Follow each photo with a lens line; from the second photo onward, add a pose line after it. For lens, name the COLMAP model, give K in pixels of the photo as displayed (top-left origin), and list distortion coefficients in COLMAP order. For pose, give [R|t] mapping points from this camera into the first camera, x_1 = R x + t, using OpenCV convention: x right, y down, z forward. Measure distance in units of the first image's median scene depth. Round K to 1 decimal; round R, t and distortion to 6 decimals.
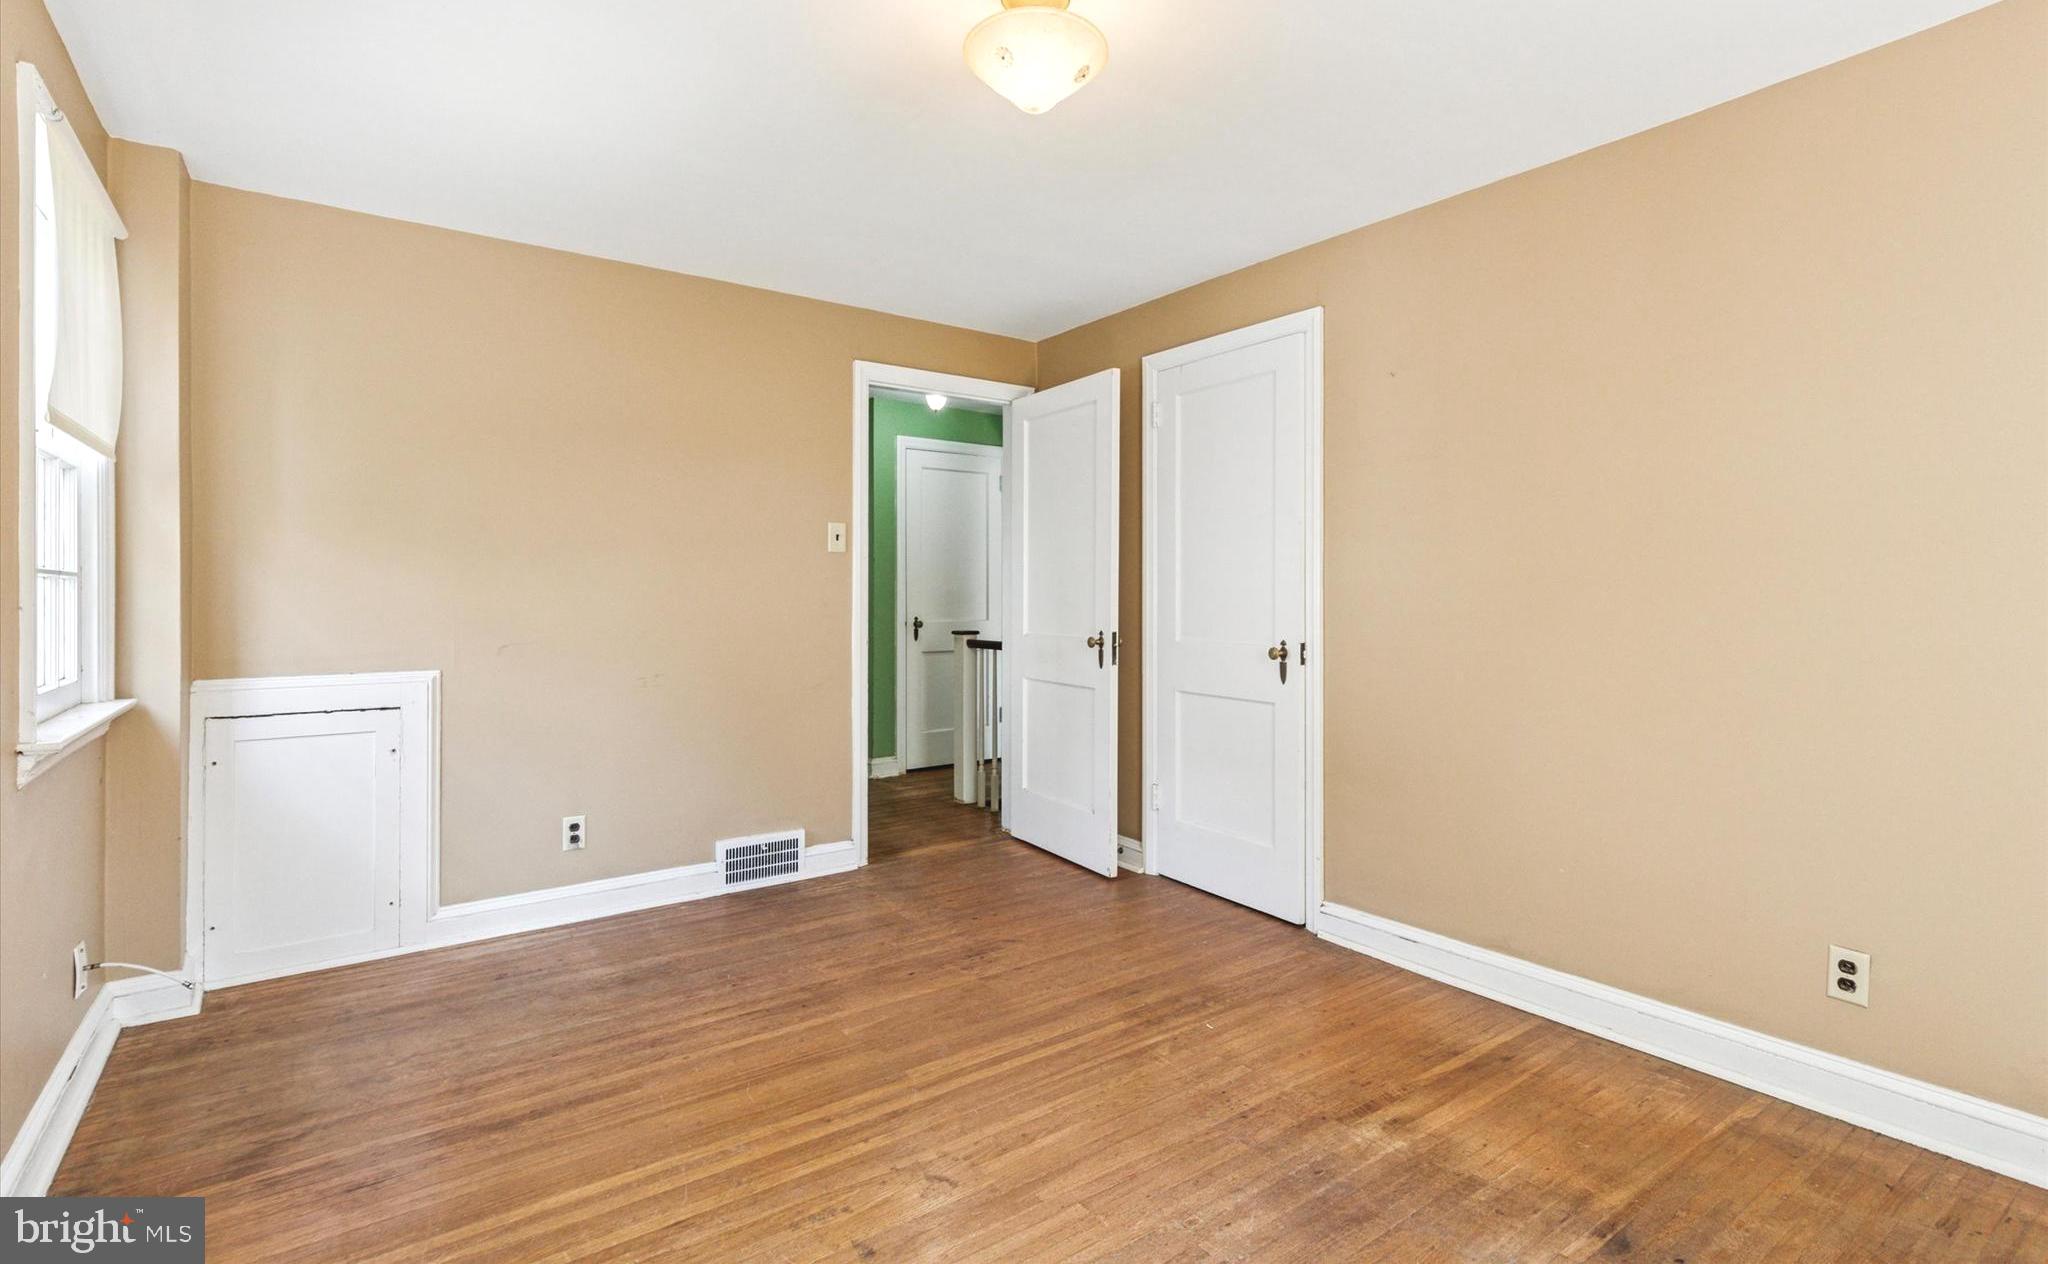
lens RADIAL K [[956.7, 0, 1022.5], [0, 956.7, 596.6], [0, 0, 1]] dist [-0.000171, -0.000022]
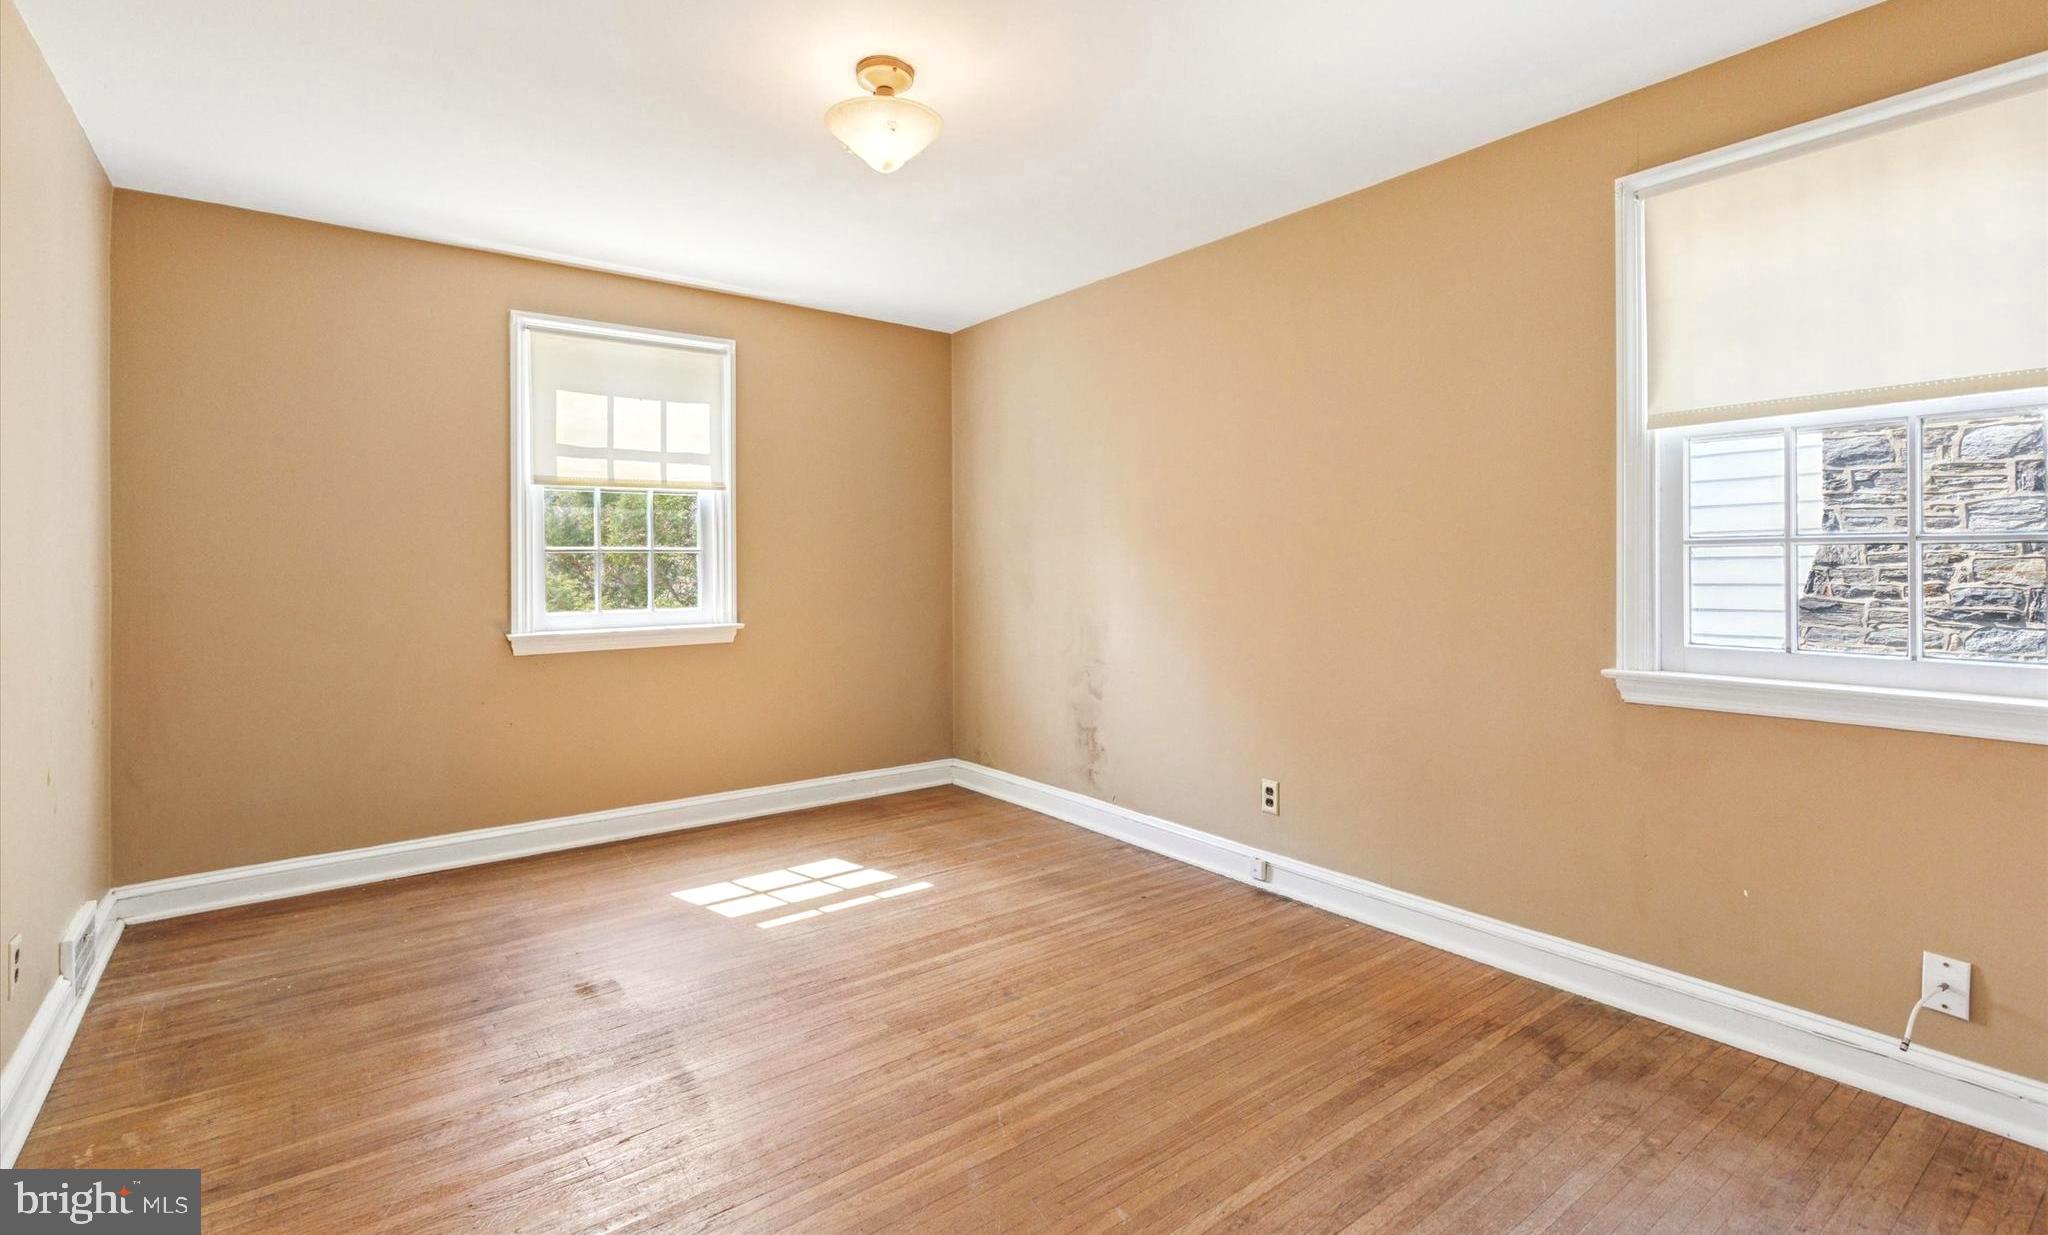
lens RADIAL K [[950.8, 0, 1025.0], [0, 950.8, 564.0], [0, 0, 1]] dist [-0.000286, -0.000048]
pose [[-0.999736, 0.001720, -0.022927, -0.120161], [0.001795, 0.999993, -0.003256, 0.000776], [0.022921, -0.003297, -0.999732, 1.962640]]
